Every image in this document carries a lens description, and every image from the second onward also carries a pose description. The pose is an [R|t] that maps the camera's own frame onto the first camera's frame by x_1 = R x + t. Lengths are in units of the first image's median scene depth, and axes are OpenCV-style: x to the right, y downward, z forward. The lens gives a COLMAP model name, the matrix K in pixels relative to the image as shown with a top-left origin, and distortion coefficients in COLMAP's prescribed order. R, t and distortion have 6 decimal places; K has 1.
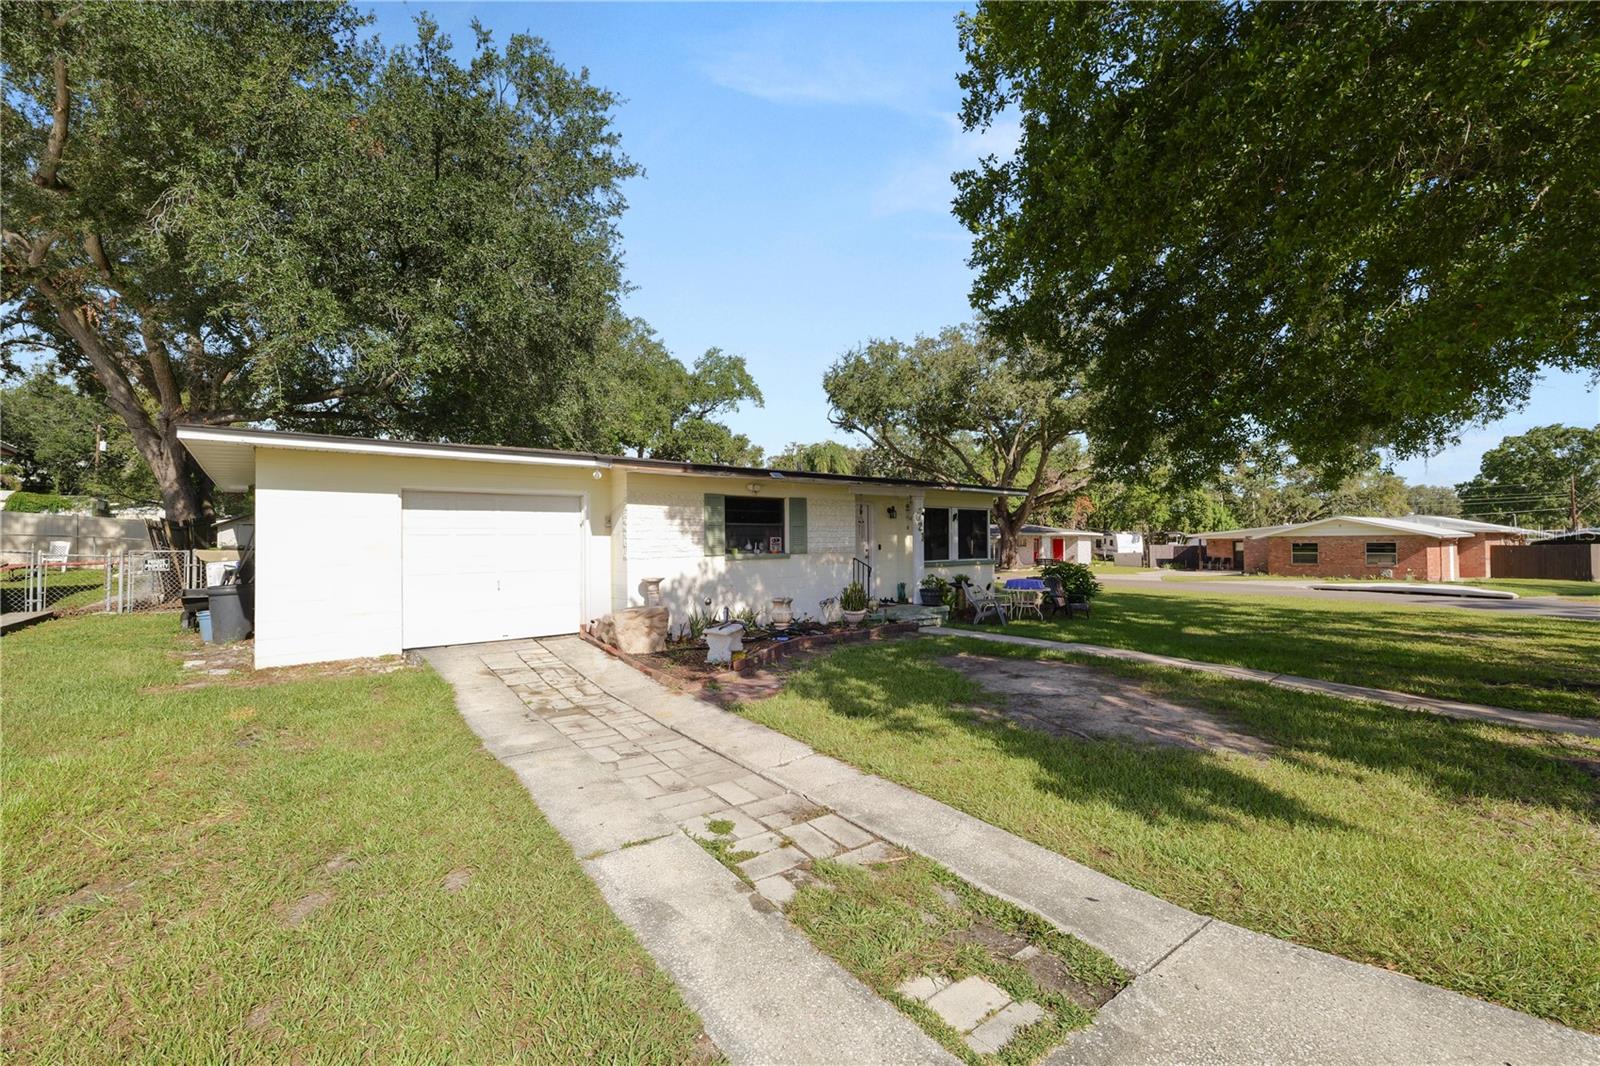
lens RADIAL K [[648.2, 0, 797.9], [0, 648.2, 544.1], [0, 0, 1]] dist [-0.011489, -0.000007]
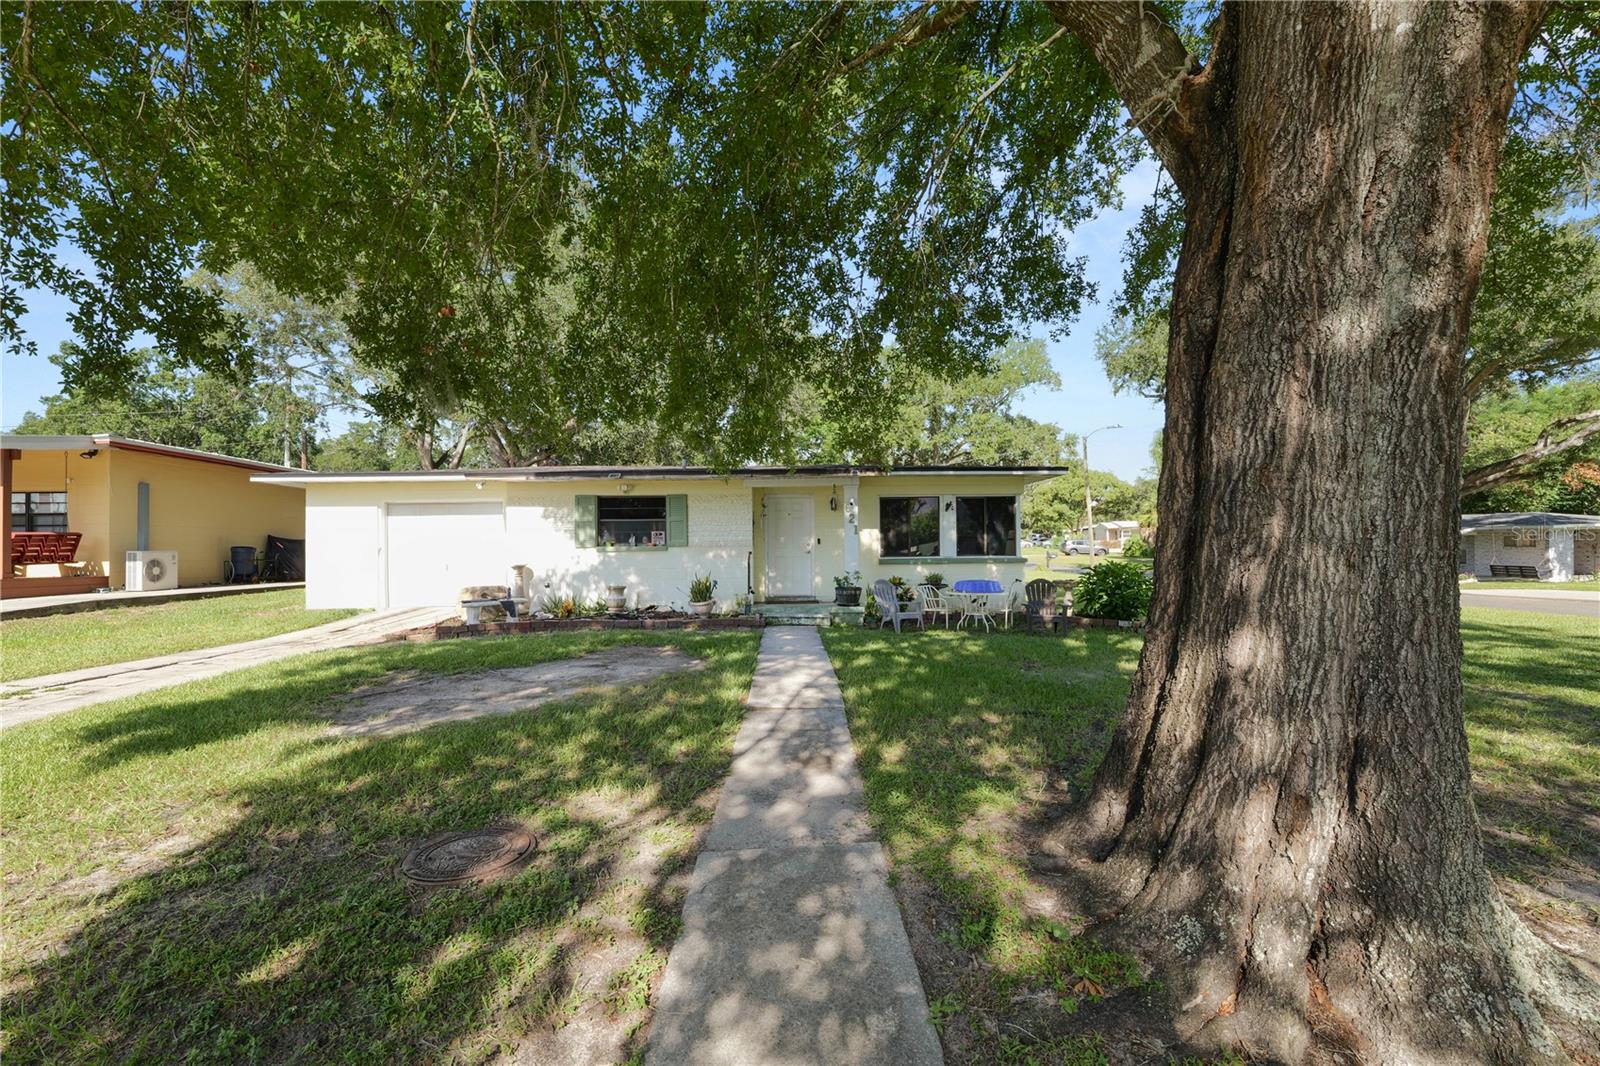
lens RADIAL K [[648.2, 0, 797.9], [0, 648.2, 544.1], [0, 0, 1]] dist [-0.011489, -0.000007]
pose [[0.811032, -0.003734, -0.584990, 0.836106], [0.002824, 0.999993, -0.002469, 0.013052], [0.584995, 0.000351, 0.811037, 0.285020]]
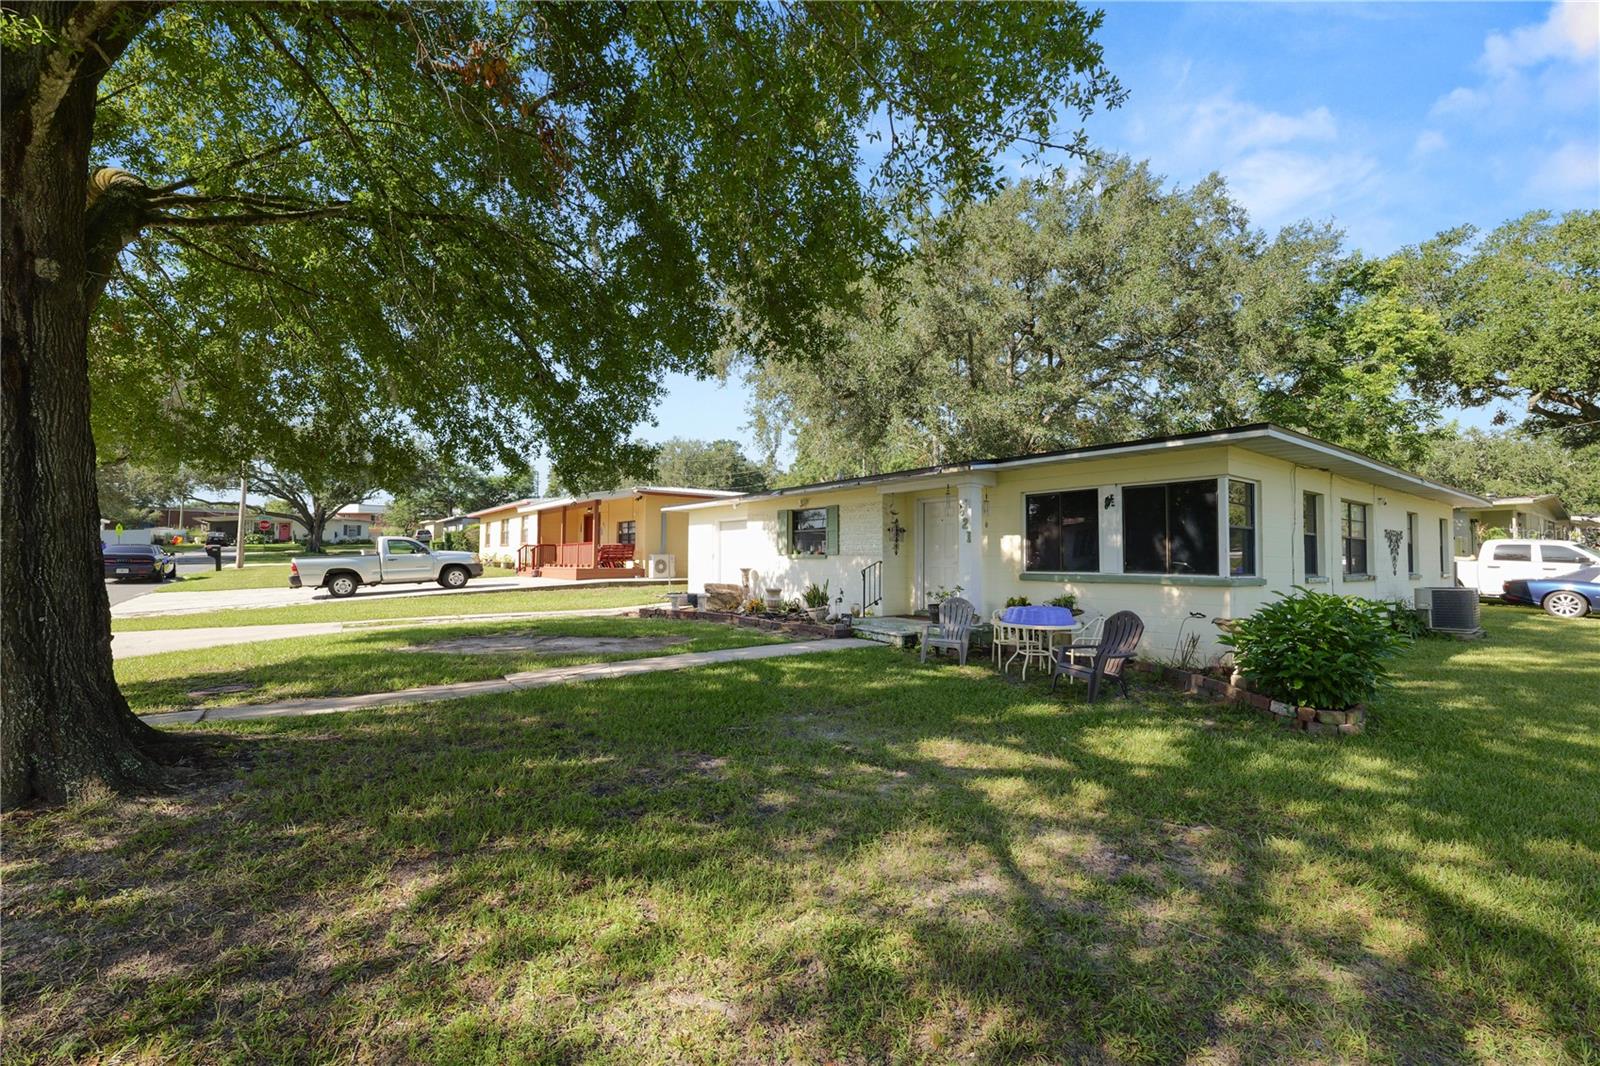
lens RADIAL K [[648.2, 0, 797.9], [0, 648.2, 544.1], [0, 0, 1]] dist [-0.011489, -0.000007]
pose [[0.008661, -0.013708, -0.999869, 1.200057], [-0.007275, 0.999879, -0.013771, 0.011732], [0.999936, 0.007394, 0.008560, 1.007213]]
